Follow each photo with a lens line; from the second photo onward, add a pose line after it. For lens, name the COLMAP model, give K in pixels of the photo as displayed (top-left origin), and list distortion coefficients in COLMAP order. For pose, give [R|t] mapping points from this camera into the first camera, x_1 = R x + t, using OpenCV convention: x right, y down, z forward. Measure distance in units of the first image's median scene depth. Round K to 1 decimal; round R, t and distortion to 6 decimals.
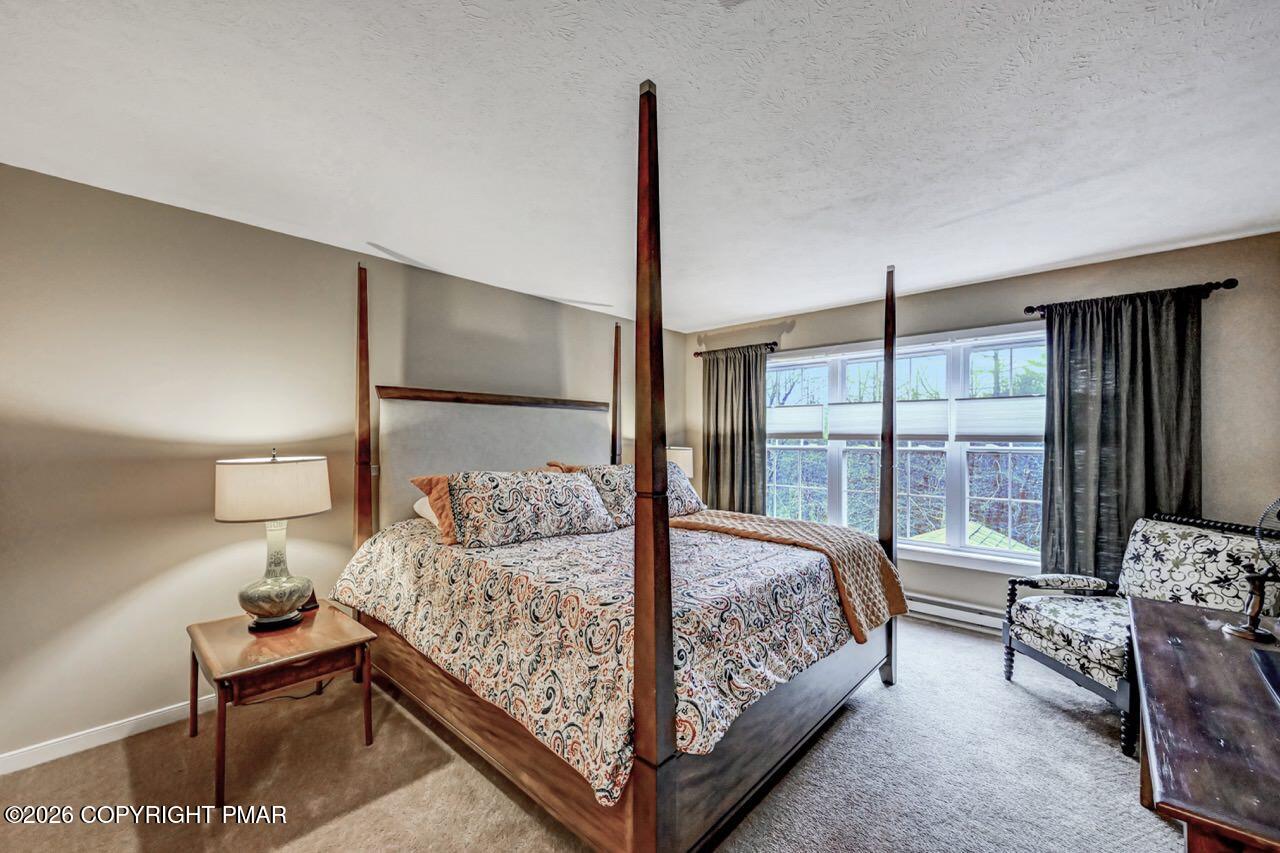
lens RADIAL K [[513.8, 0, 642.3], [0, 513.8, 440.3], [0, 0, 1]] dist [-0.003828, 0.000799]
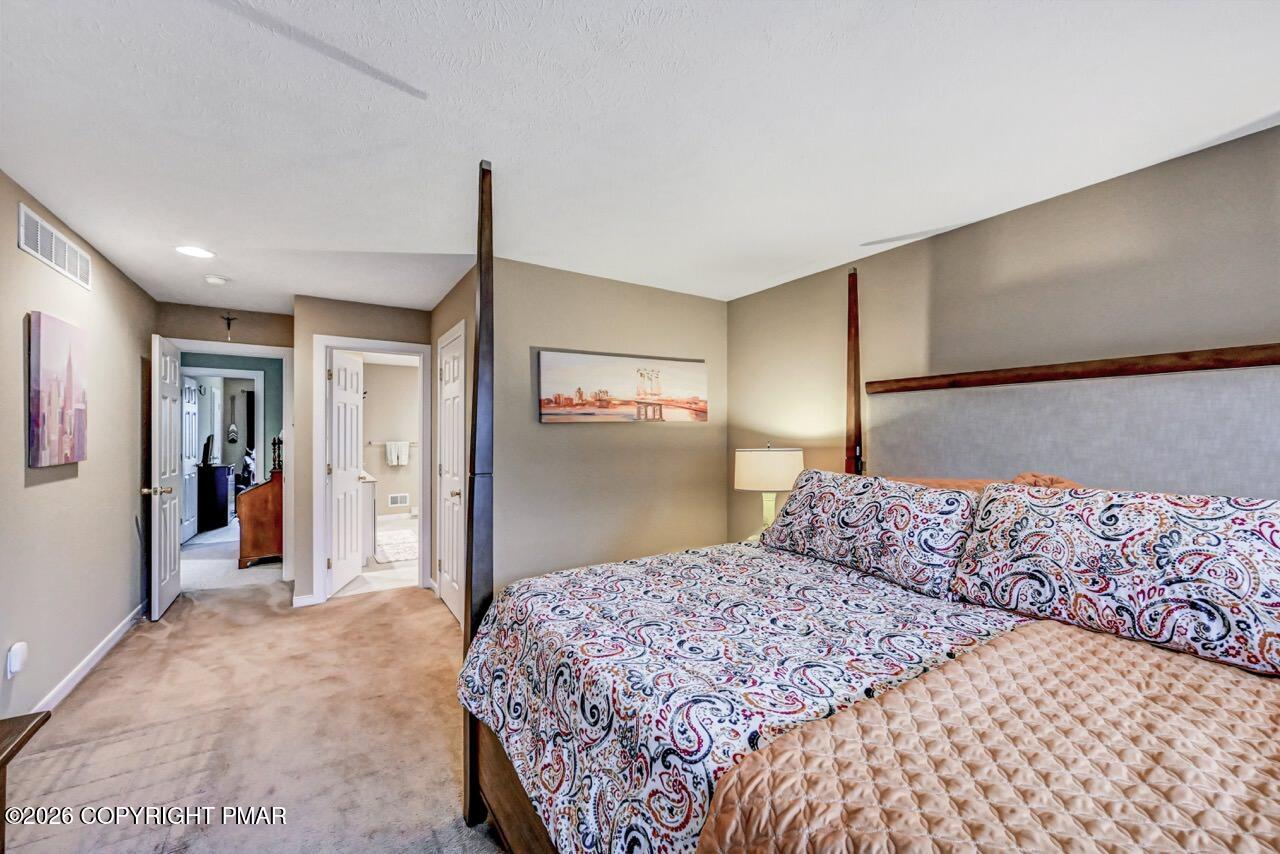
lens RADIAL K [[513.8, 0, 647.6], [0, 513.8, 427.8], [0, 0, 1]] dist [-0.003828, 0.000799]
pose [[-0.251162, -0.011246, -0.967880, 0.577466], [-0.002388, 0.999937, -0.010999, -0.003512], [0.967942, -0.000452, -0.251172, 0.841509]]
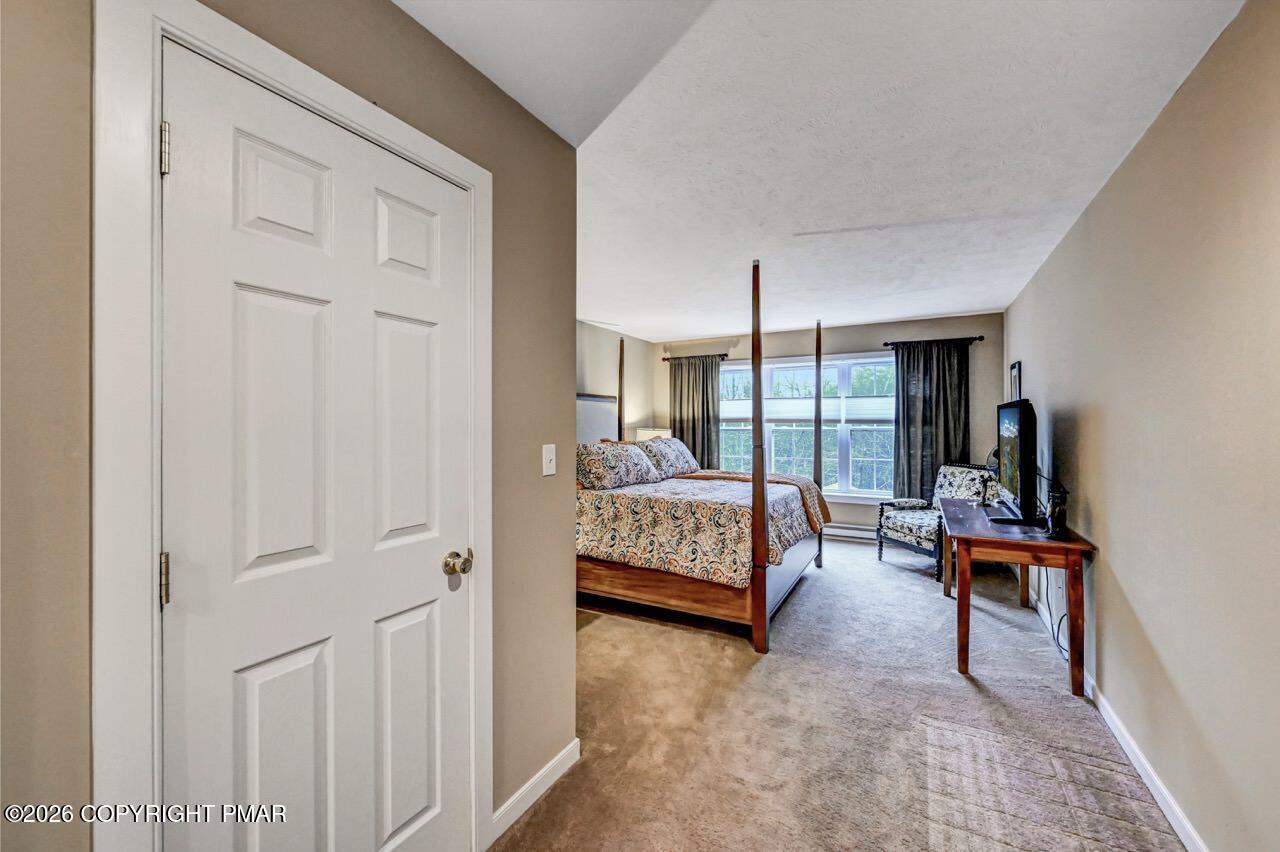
lens RADIAL K [[510.4, 0, 644.6], [0, 510.4, 421.1], [0, 0, 1]] dist [-0.007741, 0.001882]
pose [[0.970323, -0.002885, 0.241794, -0.474164], [0.004929, 0.999957, -0.007848, 0.005207], [-0.241761, 0.008807, 0.970296, -0.483246]]
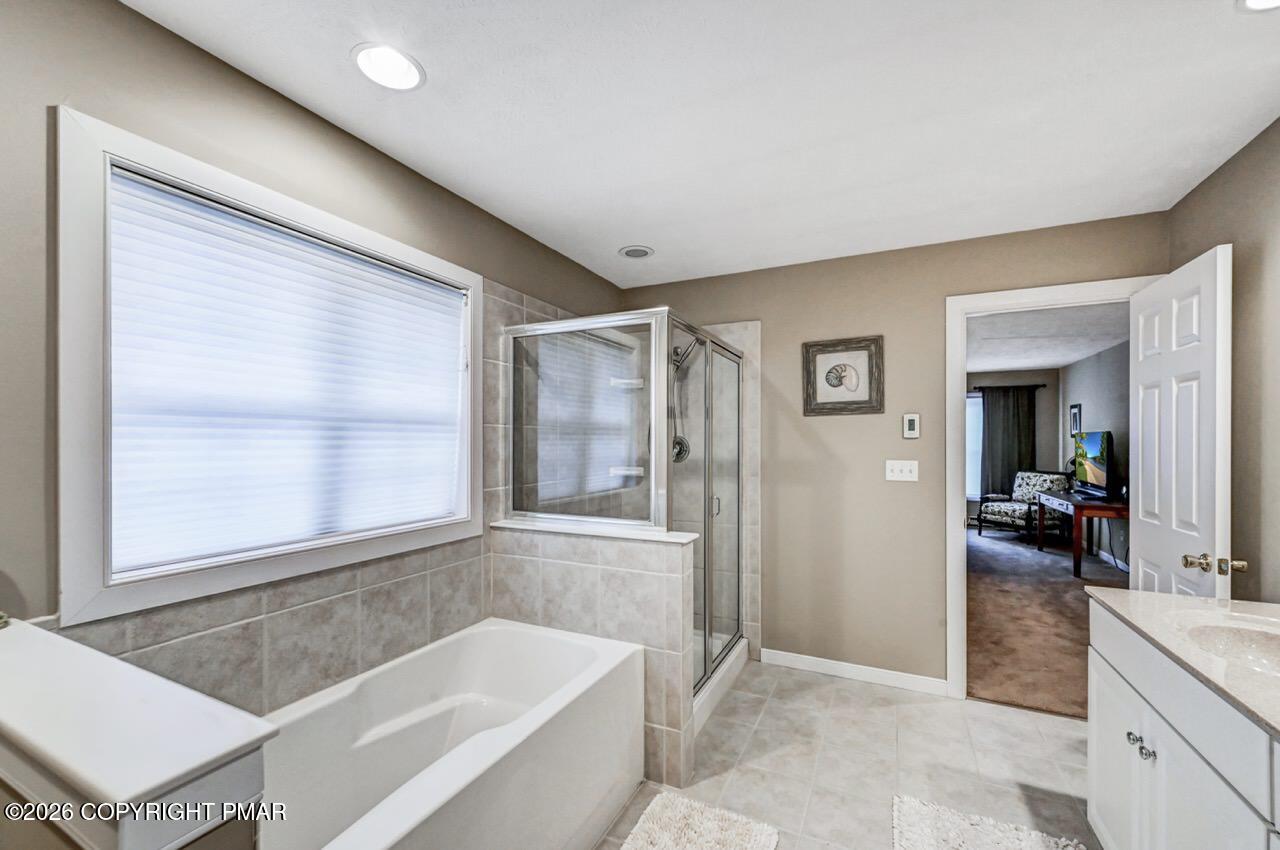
lens RADIAL K [[510.4, 0, 636.0], [0, 510.4, 443.6], [0, 0, 1]] dist [-0.007741, 0.001882]
pose [[0.961980, -0.005194, 0.273072, -1.640801], [0.005852, 0.999982, -0.001597, -0.001689], [-0.273058, 0.003134, 0.961992, -0.987013]]
